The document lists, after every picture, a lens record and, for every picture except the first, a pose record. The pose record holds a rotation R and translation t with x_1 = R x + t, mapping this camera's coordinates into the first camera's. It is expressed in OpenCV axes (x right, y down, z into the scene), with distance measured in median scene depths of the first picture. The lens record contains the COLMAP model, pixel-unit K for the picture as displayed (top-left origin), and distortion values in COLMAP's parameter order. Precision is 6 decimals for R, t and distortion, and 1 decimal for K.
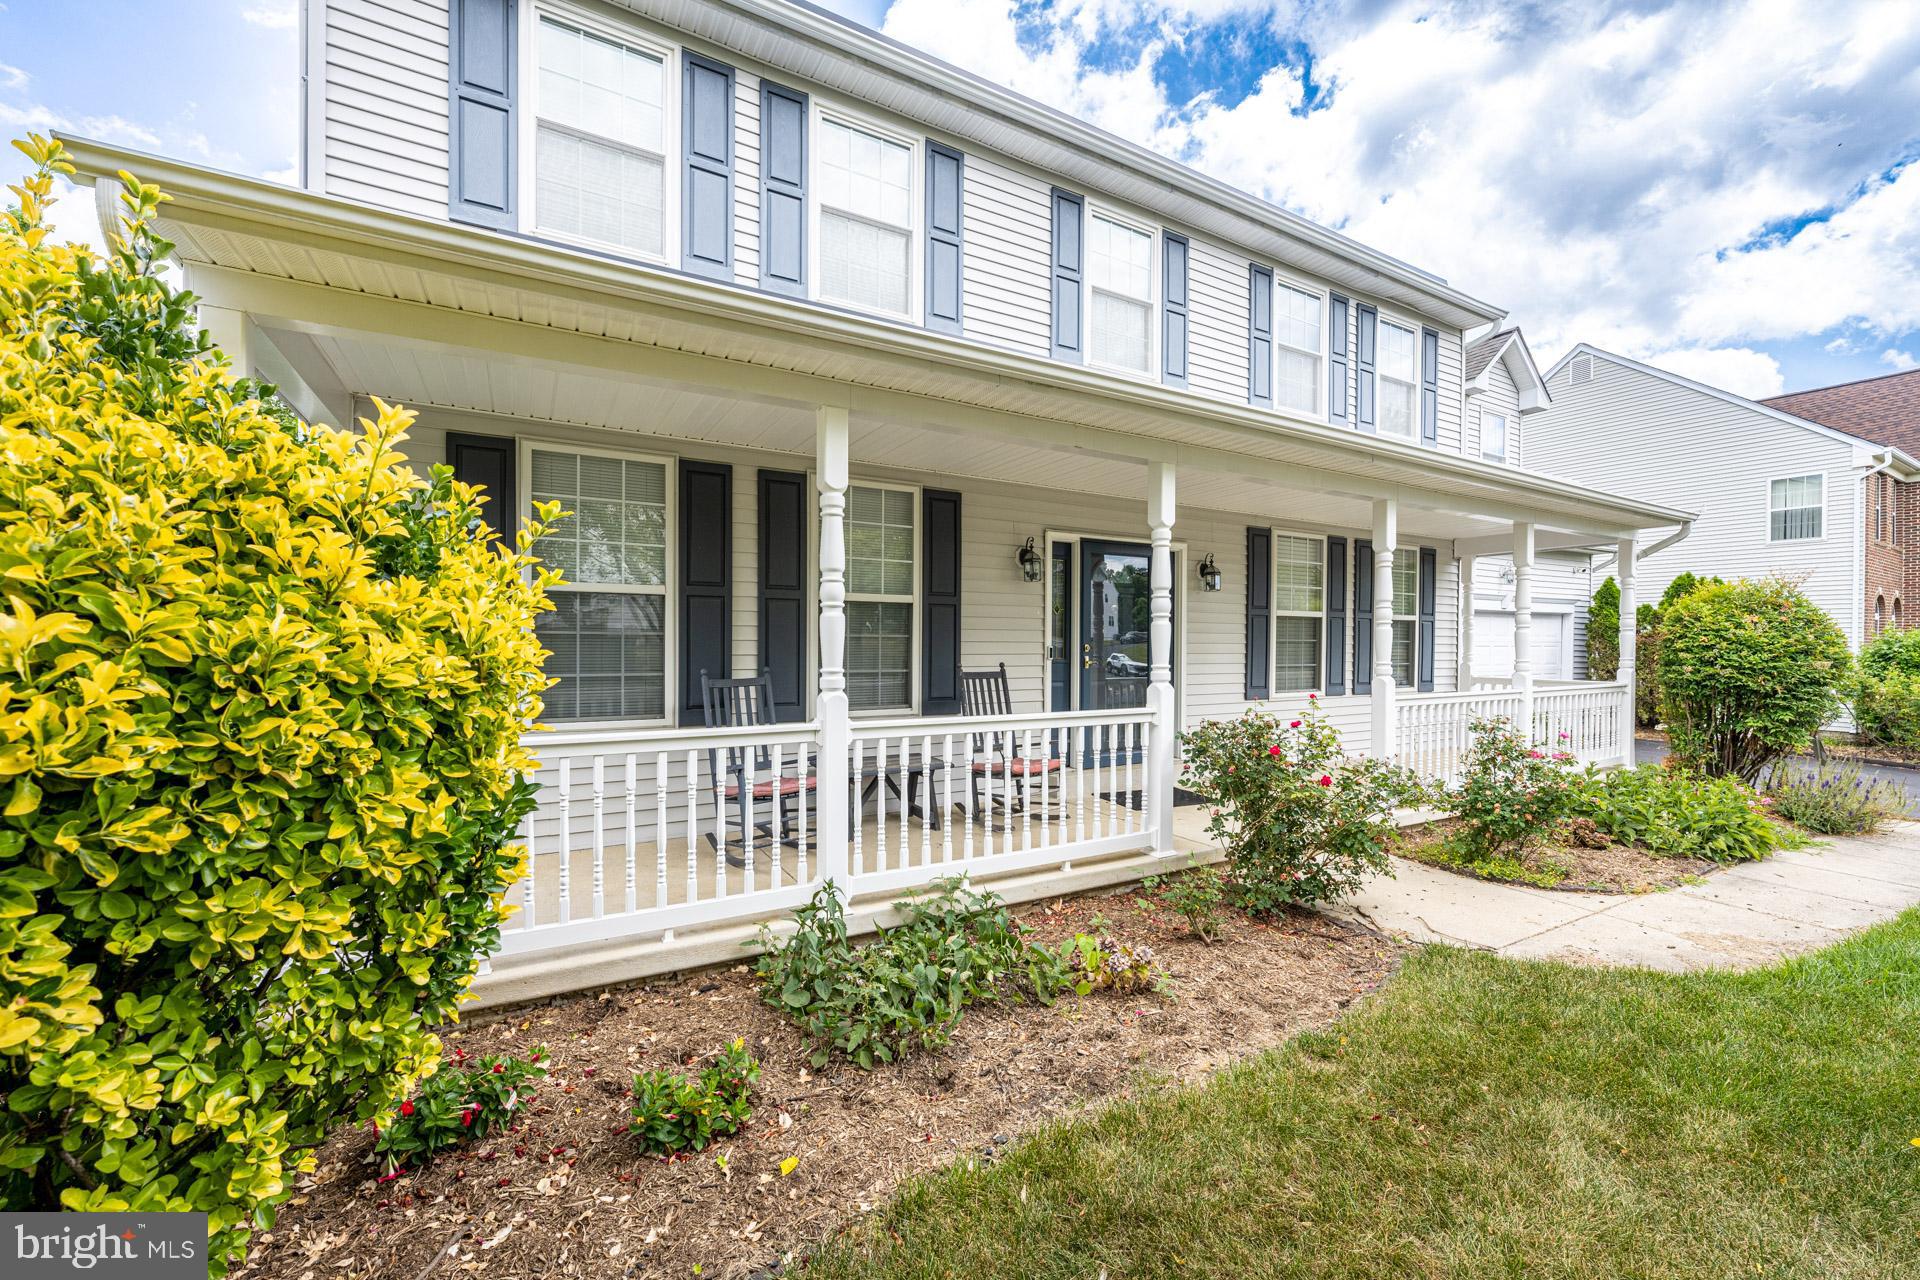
lens RADIAL K [[754.3, 0, 960.9], [0, 754.3, 644.5], [0, 0, 1]] dist [-0.000251, 0.000016]
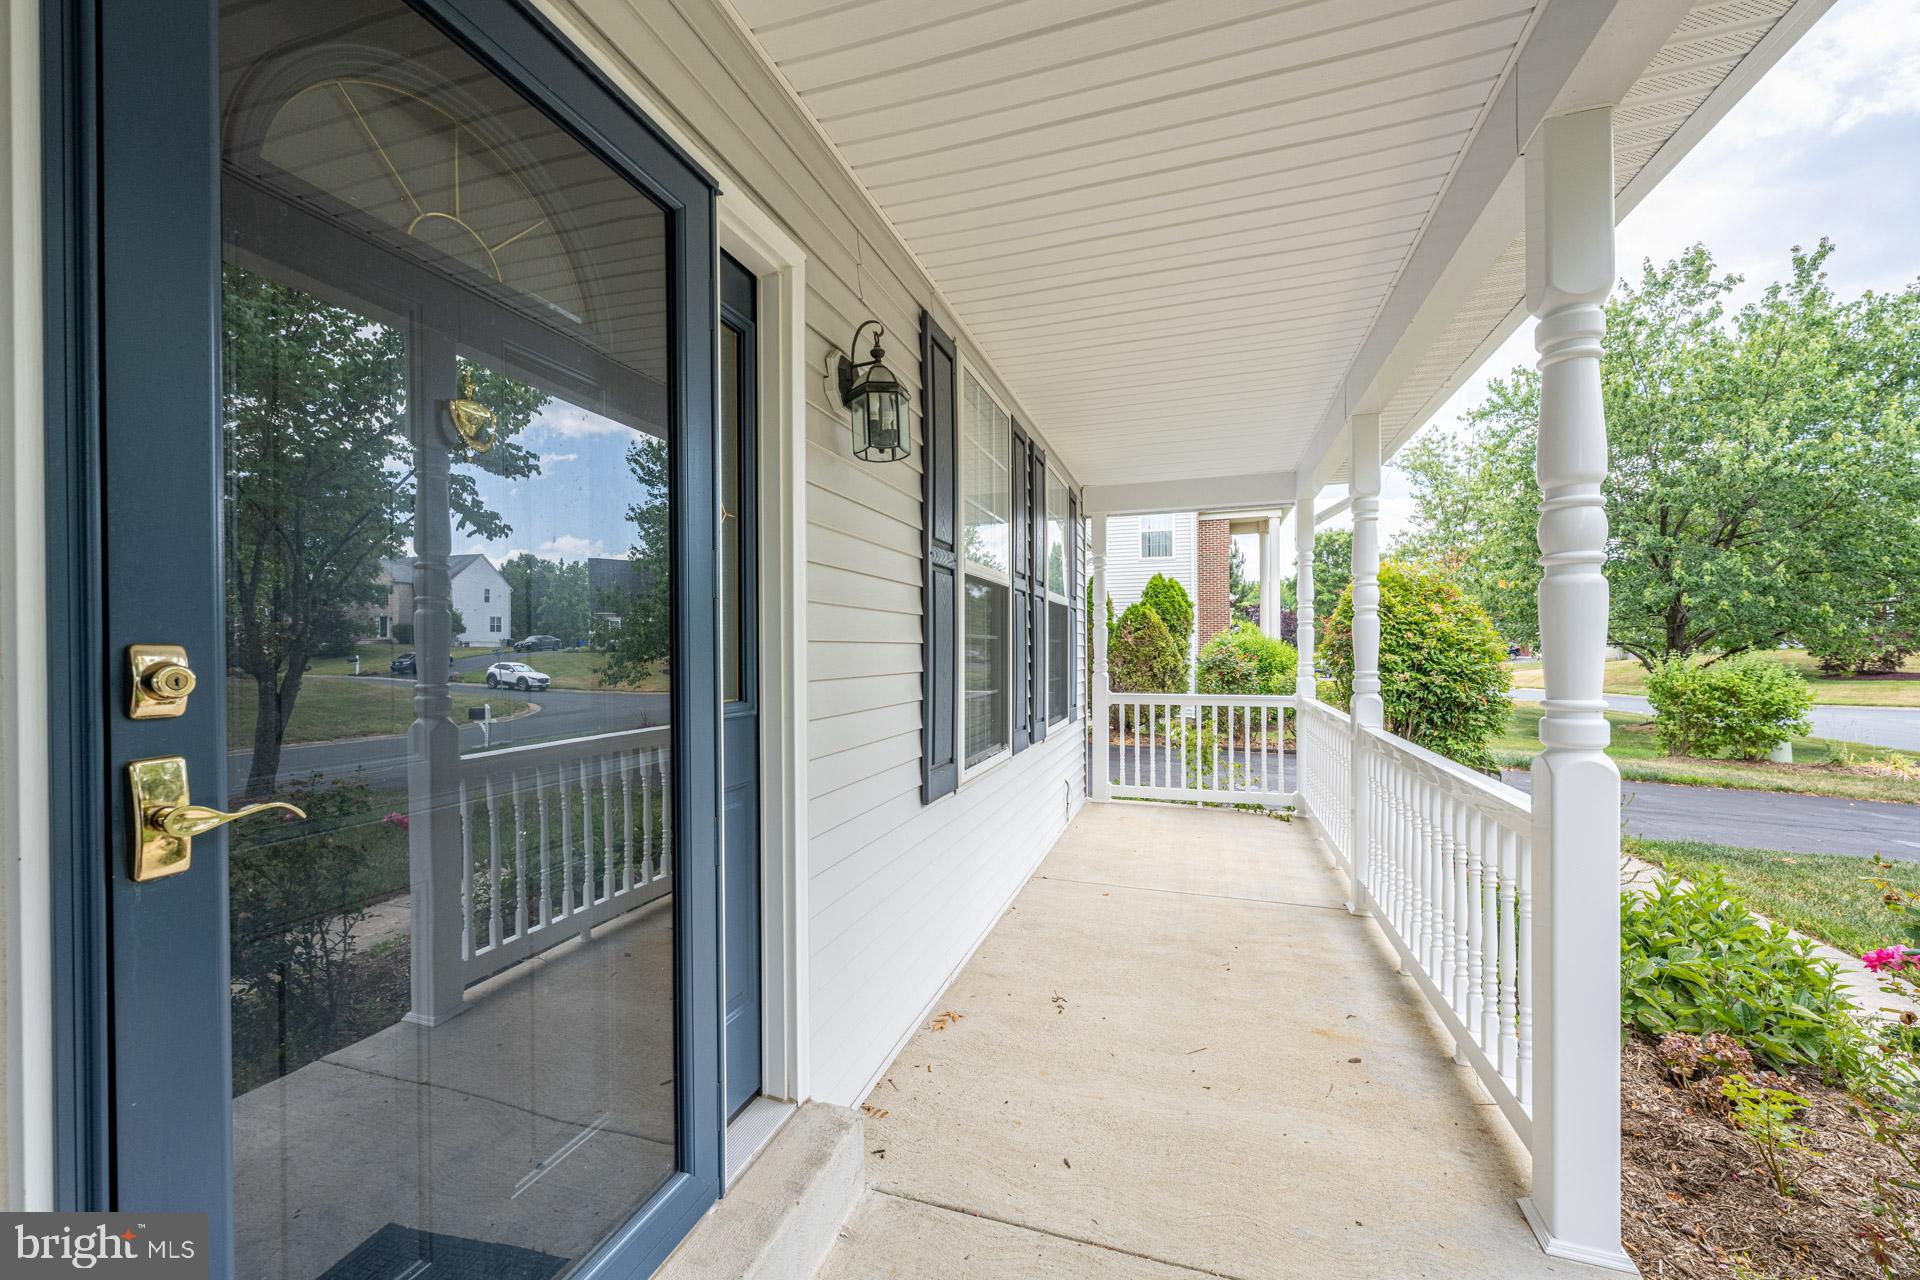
lens RADIAL K [[754.3, 0, 956.9], [0, 754.3, 647.8], [0, 0, 1]] dist [-0.000251, 0.000016]
pose [[0.738031, -0.007805, 0.674722, 0.116185], [0.009620, 0.999953, 0.001044, 0.000135], [-0.674698, 0.005720, 0.738071, 0.549686]]
